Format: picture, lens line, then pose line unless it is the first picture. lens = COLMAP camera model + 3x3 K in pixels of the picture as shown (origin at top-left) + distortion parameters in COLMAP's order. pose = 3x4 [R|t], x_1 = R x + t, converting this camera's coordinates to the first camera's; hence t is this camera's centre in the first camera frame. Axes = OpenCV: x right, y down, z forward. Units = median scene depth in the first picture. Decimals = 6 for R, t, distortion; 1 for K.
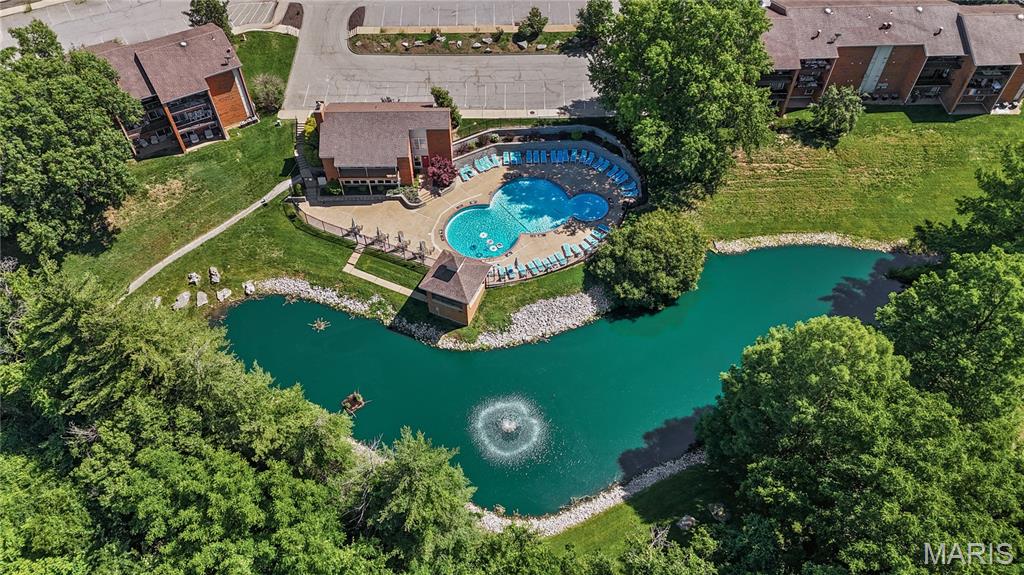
lens RADIAL K [[748.1, 0, 512.0], [0, 748.1, 287.5], [0, 0, 1]] dist [0.093322, -0.091484]
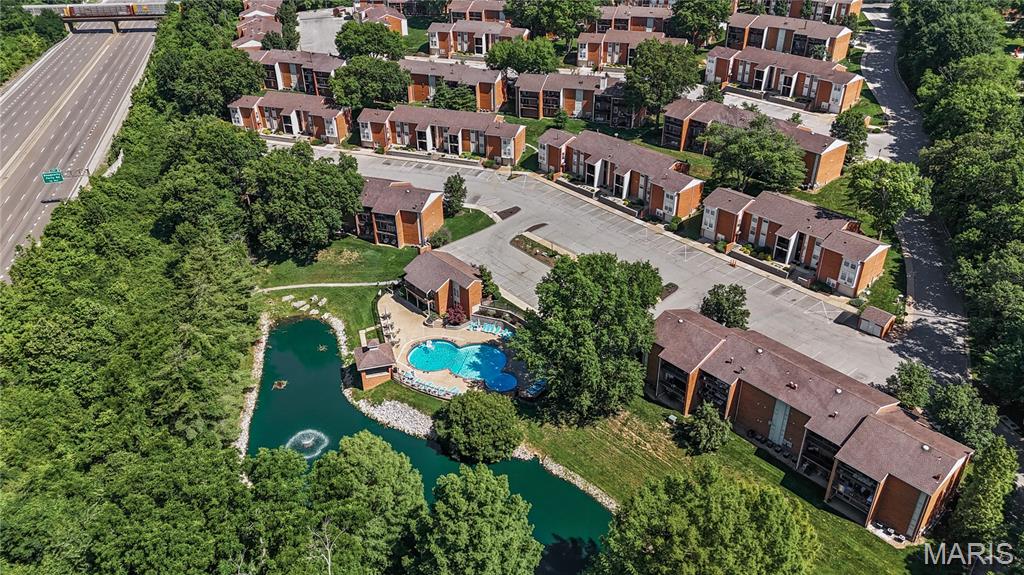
lens RADIAL K [[748.1, 0, 512.0], [0, 748.1, 287.5], [0, 0, 1]] dist [0.093322, -0.091484]
pose [[0.631683, 0.390703, -0.669573, 0.911155], [-0.592147, 0.800622, -0.091467, -0.130304], [0.500338, 0.454264, 0.737093, -0.020314]]
